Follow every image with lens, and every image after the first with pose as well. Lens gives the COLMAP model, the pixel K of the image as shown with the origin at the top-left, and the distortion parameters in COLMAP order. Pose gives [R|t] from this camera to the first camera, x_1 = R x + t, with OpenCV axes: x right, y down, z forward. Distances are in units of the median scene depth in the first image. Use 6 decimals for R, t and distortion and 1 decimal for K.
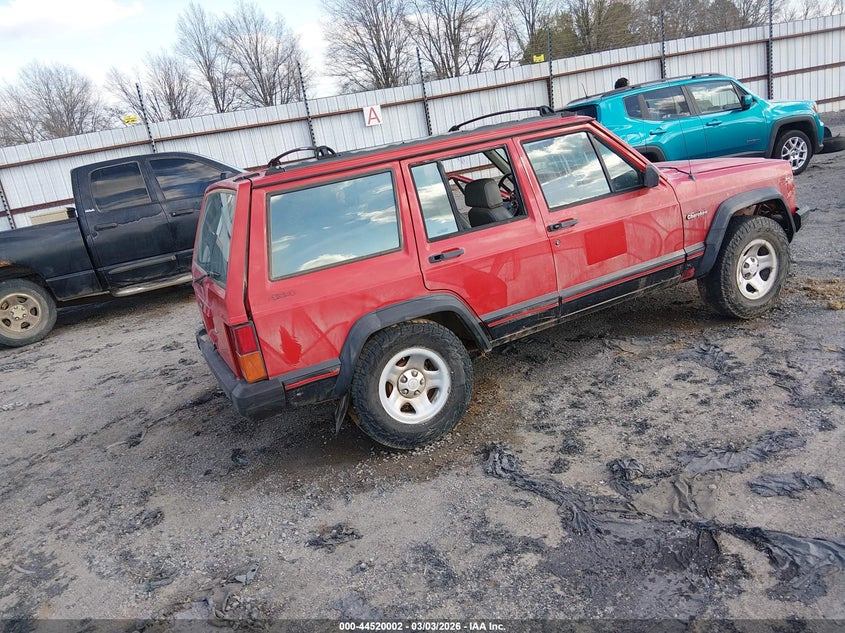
lens RADIAL K [[634.7, 0, 426.2], [0, 634.7, 313.5], [0, 0, 1]] dist [0.091193, -0.149185]
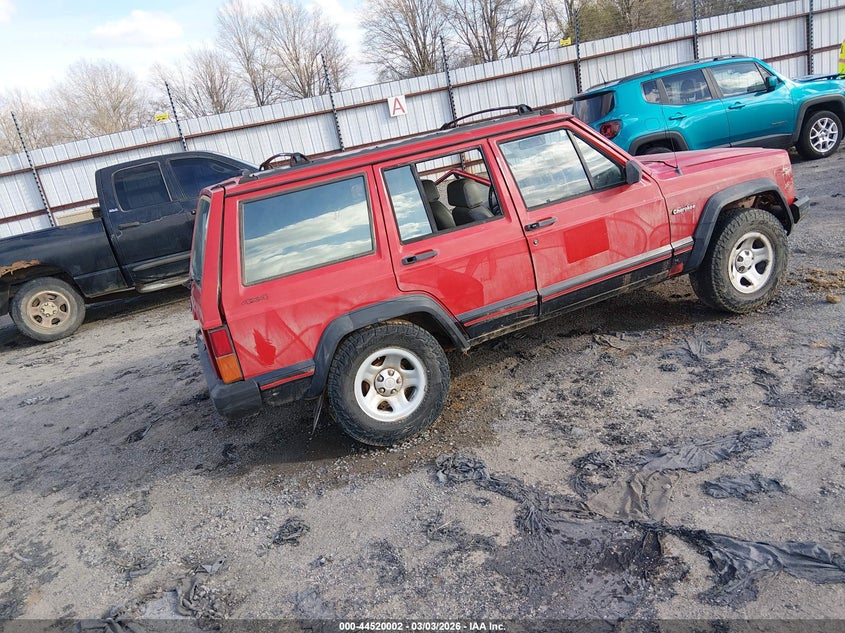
lens RADIAL K [[634.7, 0, 426.2], [0, 634.7, 313.5], [0, 0, 1]] dist [0.091193, -0.149185]
pose [[0.997795, -0.009133, -0.065741, 0.095762], [0.010542, 0.999721, 0.021121, -0.019905], [0.065530, -0.021768, 0.997613, -0.015809]]
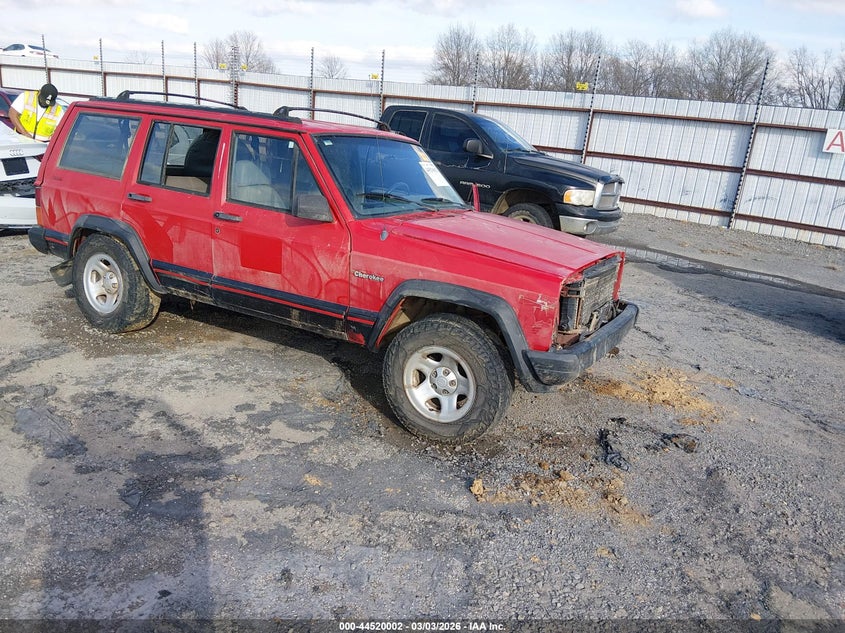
lens RADIAL K [[634.7, 0, 426.2], [0, 634.7, 313.5], [0, 0, 1]] dist [0.091193, -0.149185]
pose [[0.559178, 0.440166, -0.702548, 1.149952], [-0.413564, 0.882548, 0.223773, -0.352491], [0.718530, 0.165420, 0.675538, 0.529941]]
